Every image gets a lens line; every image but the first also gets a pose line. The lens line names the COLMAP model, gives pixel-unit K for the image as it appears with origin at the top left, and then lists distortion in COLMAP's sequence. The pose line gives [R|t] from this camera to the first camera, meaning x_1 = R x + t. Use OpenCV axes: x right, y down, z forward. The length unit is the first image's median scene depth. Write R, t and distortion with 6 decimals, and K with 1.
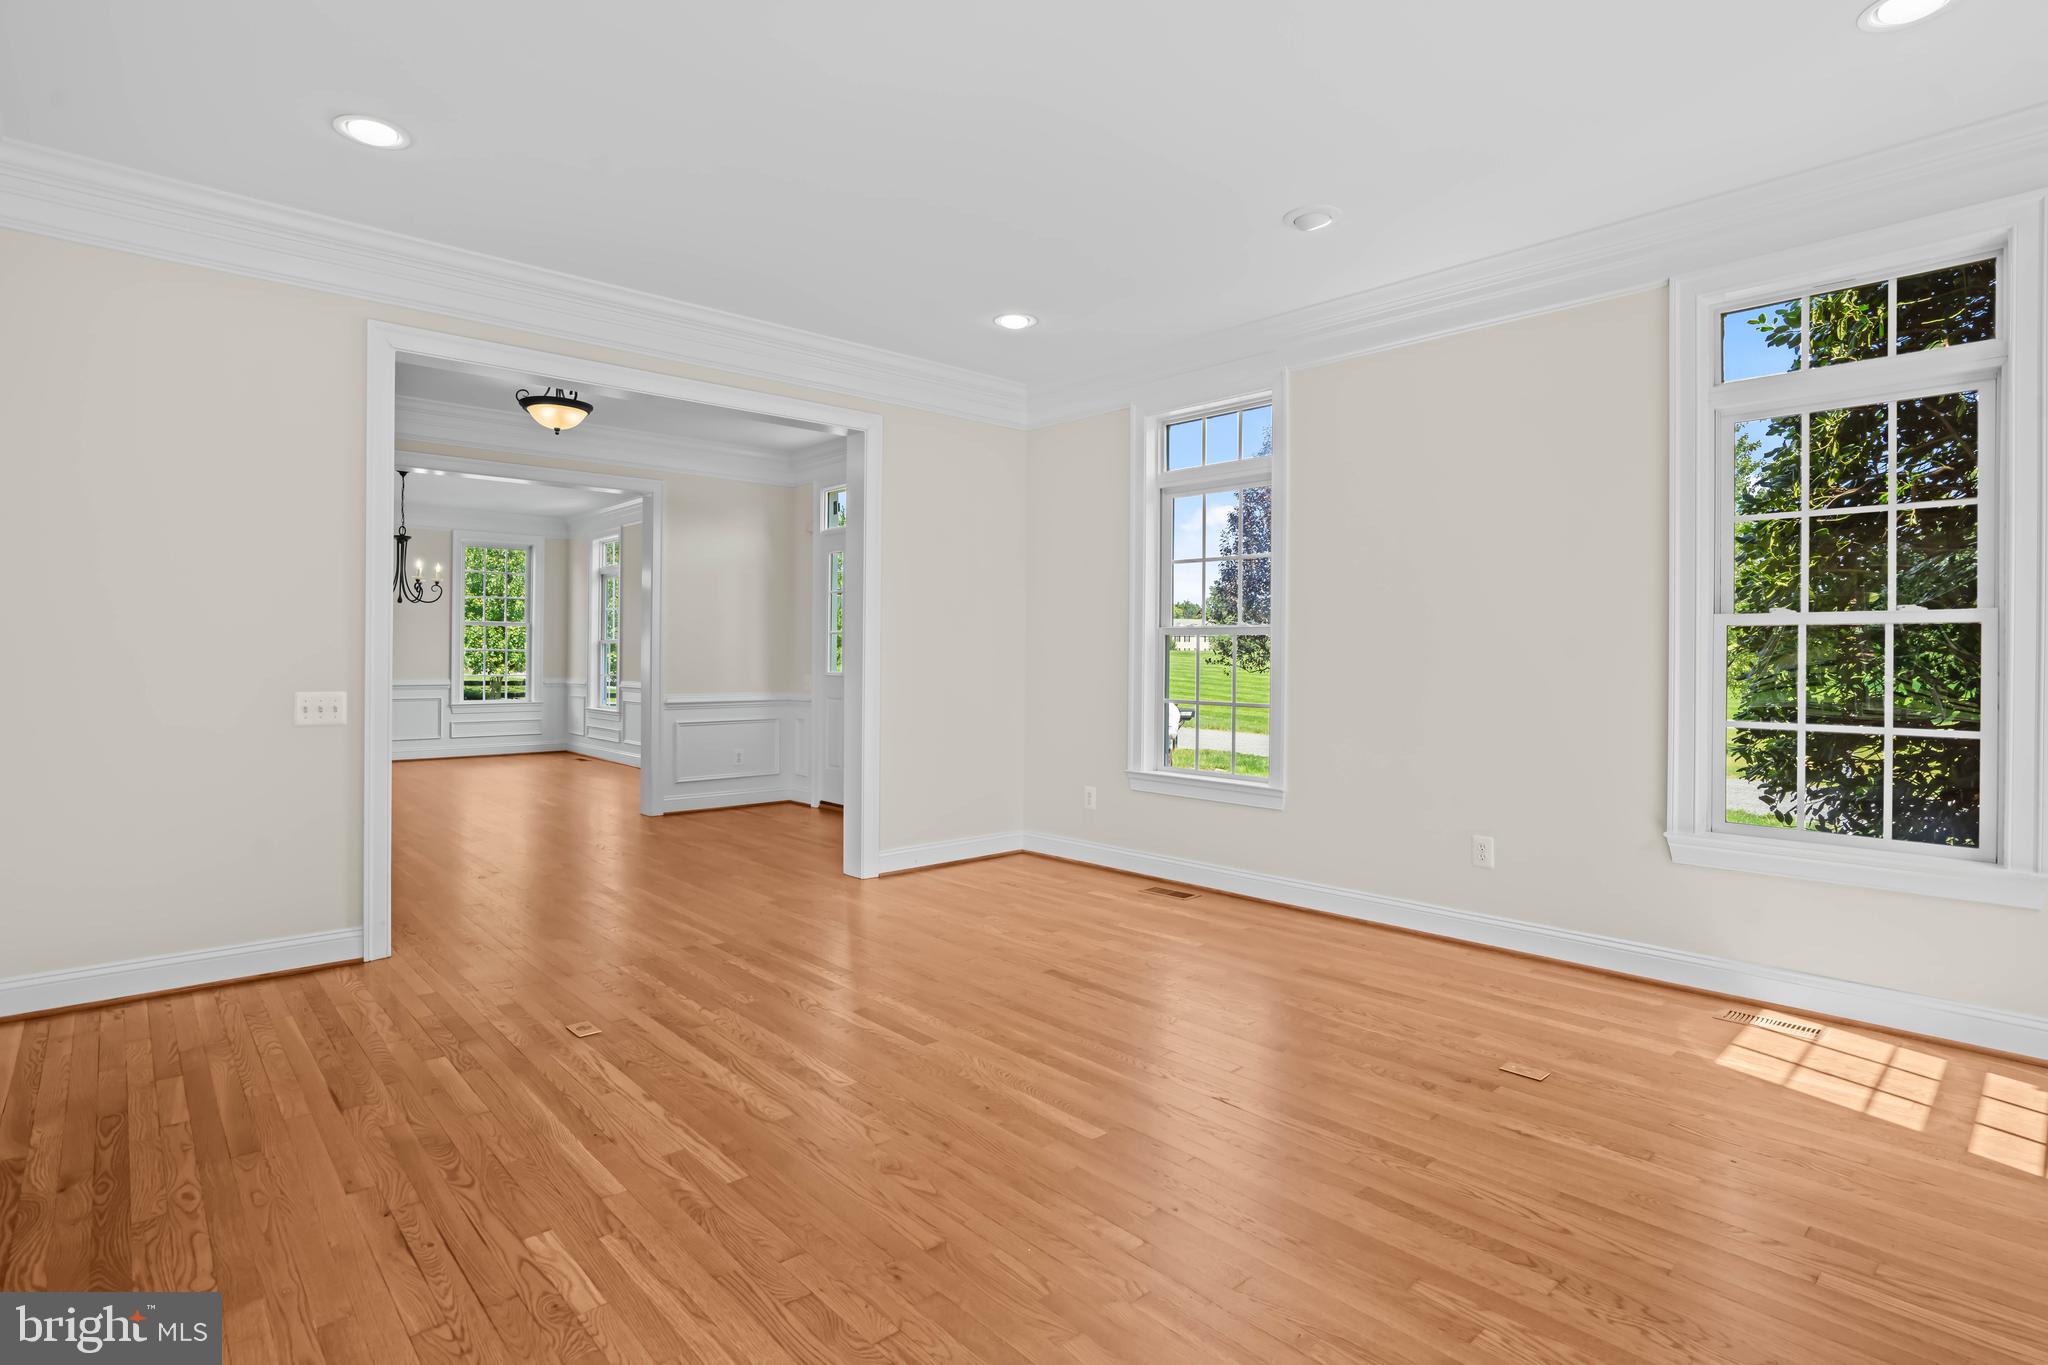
lens RADIAL K [[1023.8, 0, 1037.6], [0, 1023.8, 656.1], [0, 0, 1]] dist [-0.053492, 0.031589]
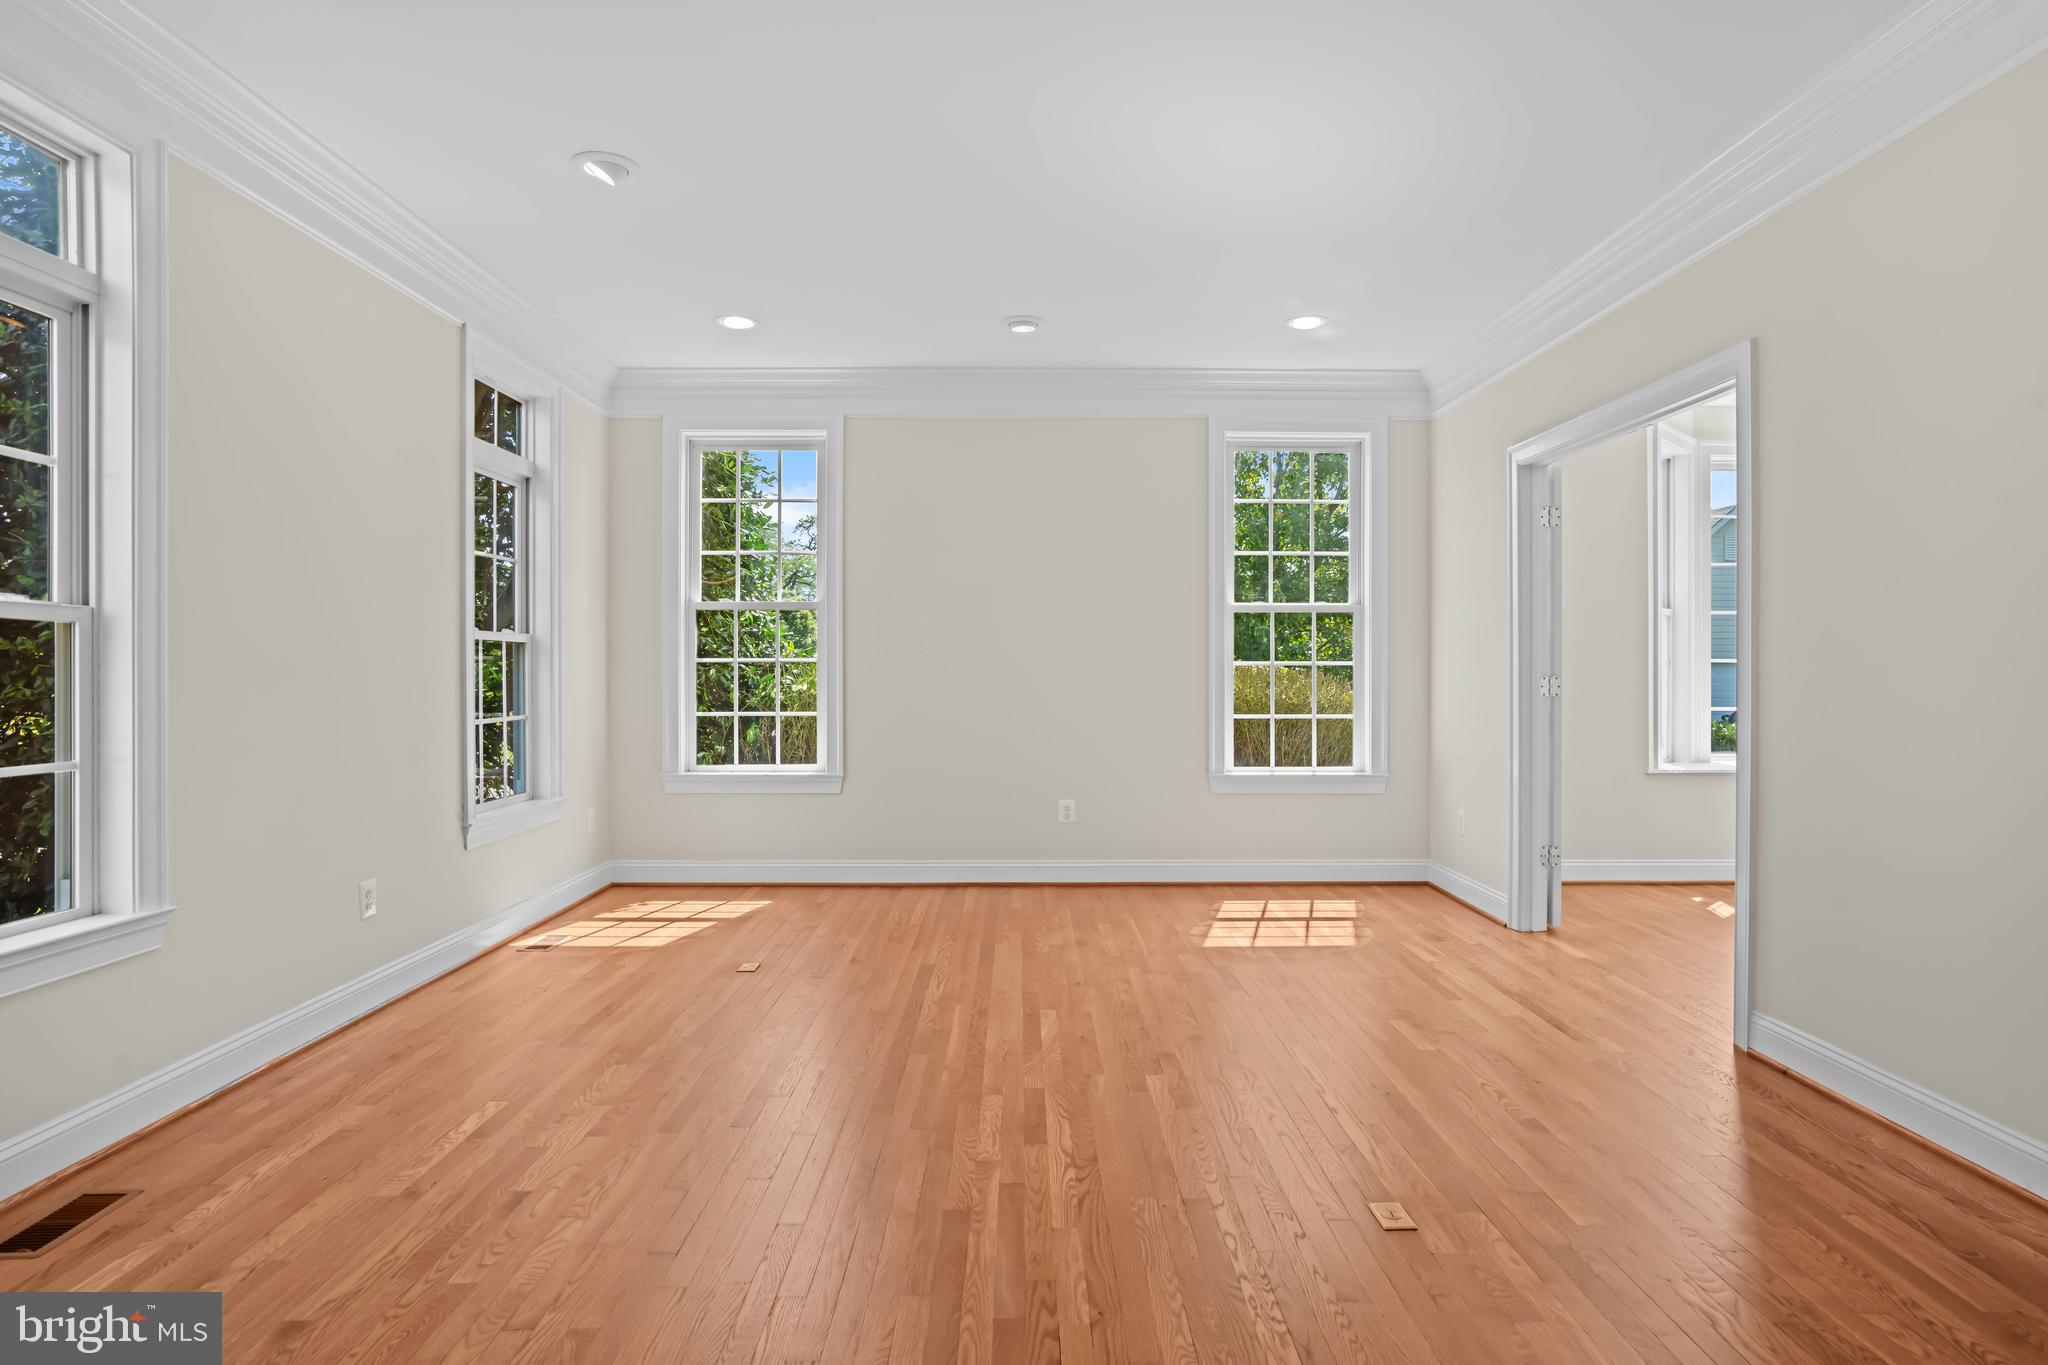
lens RADIAL K [[1176.5, 0, 1004.8], [0, 1176.5, 679.3], [0, 0, 1]] dist [0.001269, 0.001163]
pose [[-0.729437, -0.006740, 0.684015, -0.859143], [-0.002688, 0.999972, 0.006986, -0.001919], [-0.684043, 0.003257, -0.729434, 1.887977]]
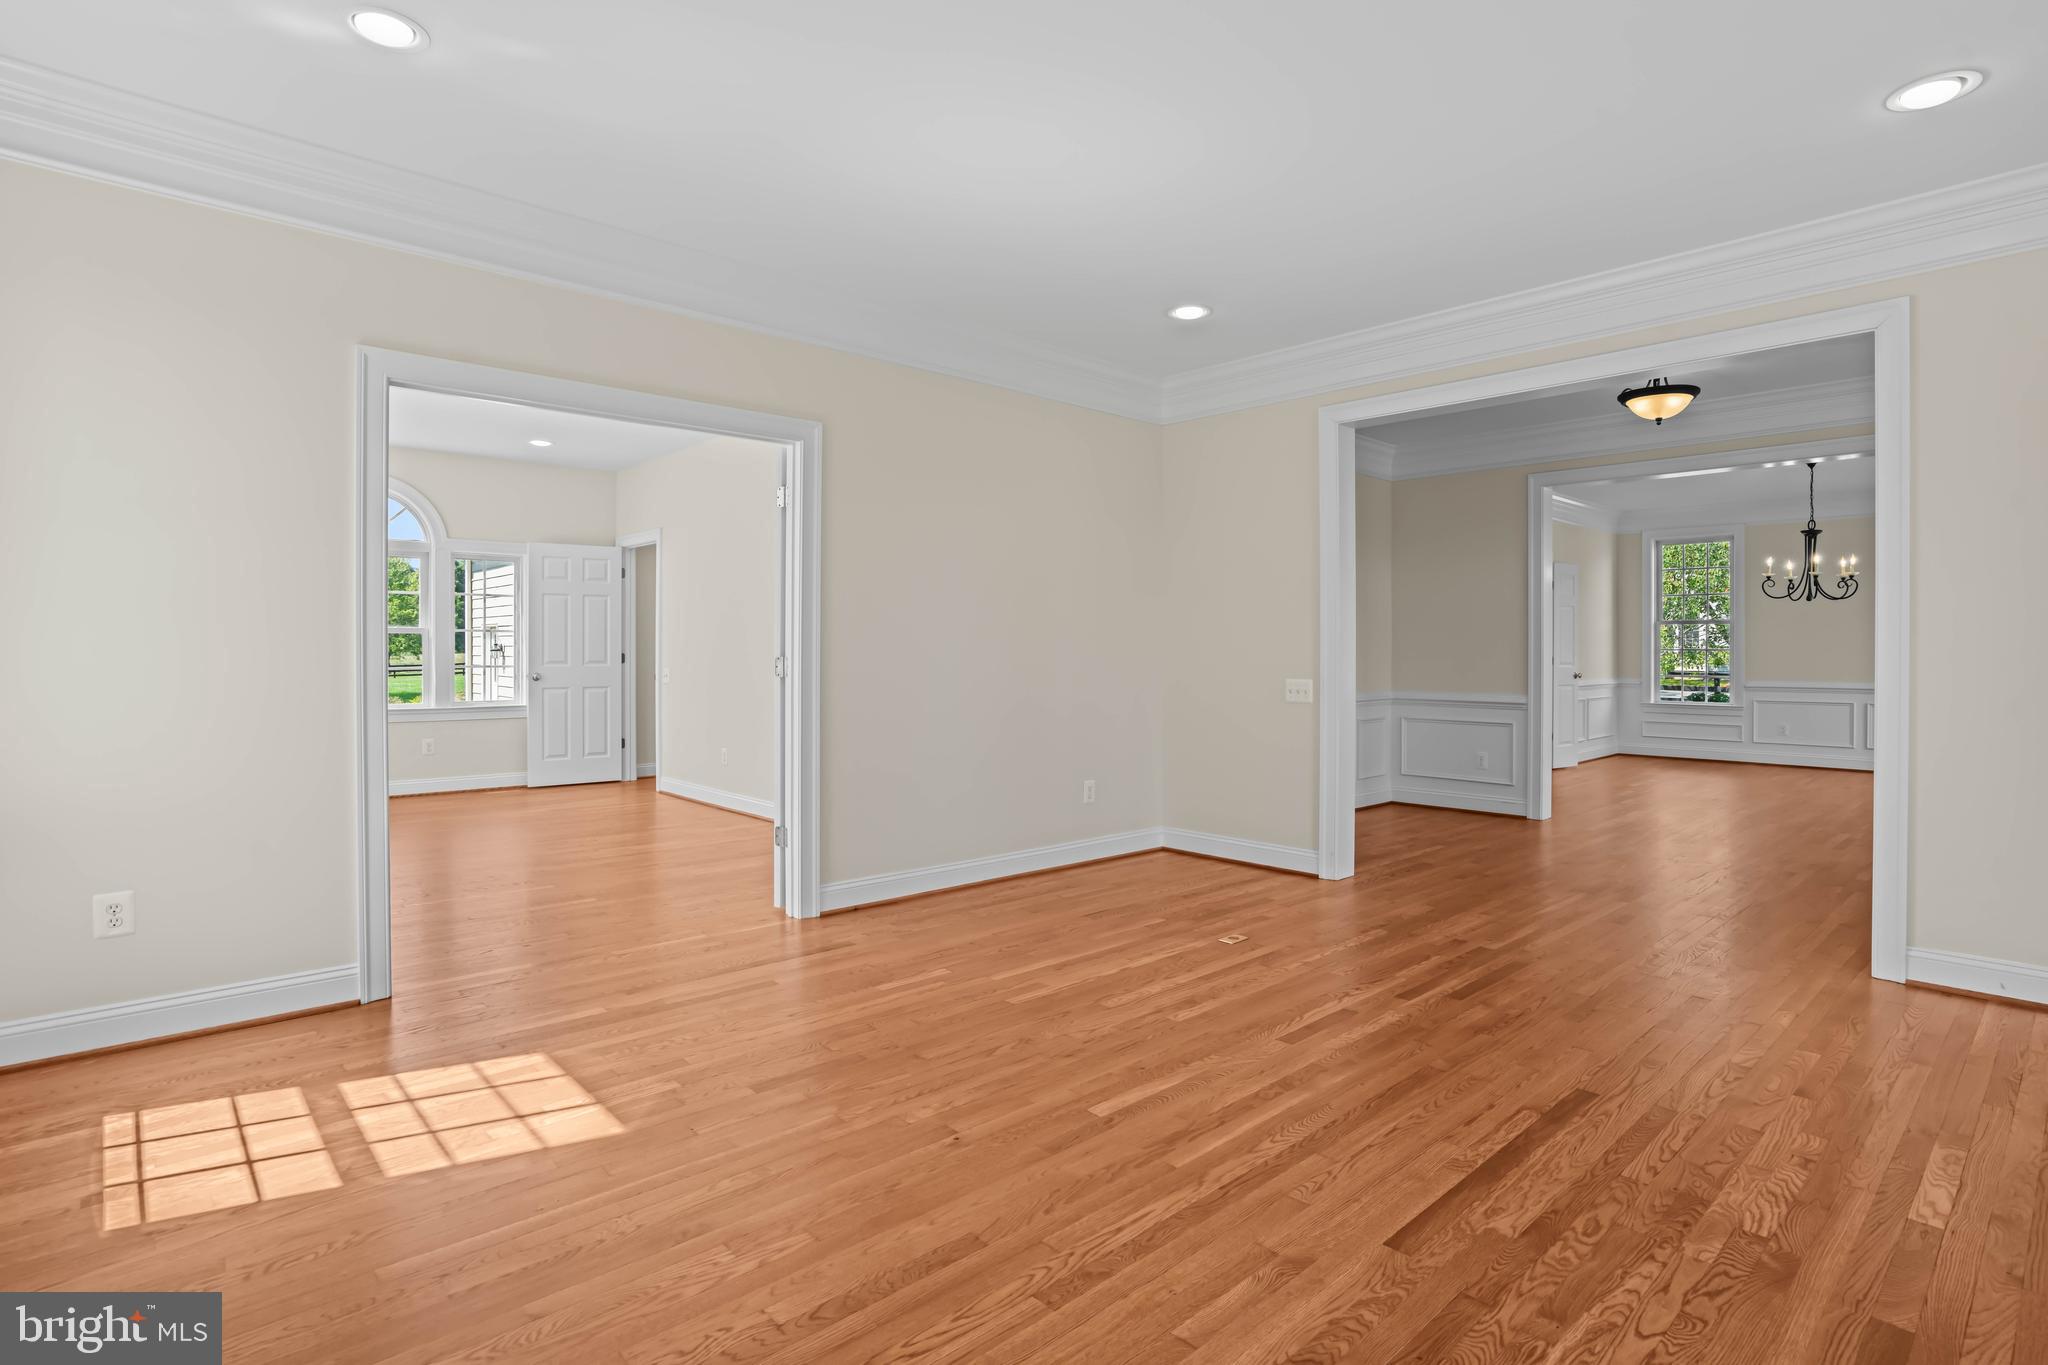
lens RADIAL K [[1023.8, 0, 1037.6], [0, 1023.8, 656.1], [0, 0, 1]] dist [-0.053492, 0.031589]
pose [[0.008914, 0.001351, -0.999959, 0.924885], [-0.004078, 0.999991, 0.001315, 0.003006], [0.999952, 0.004066, 0.008919, 0.783110]]
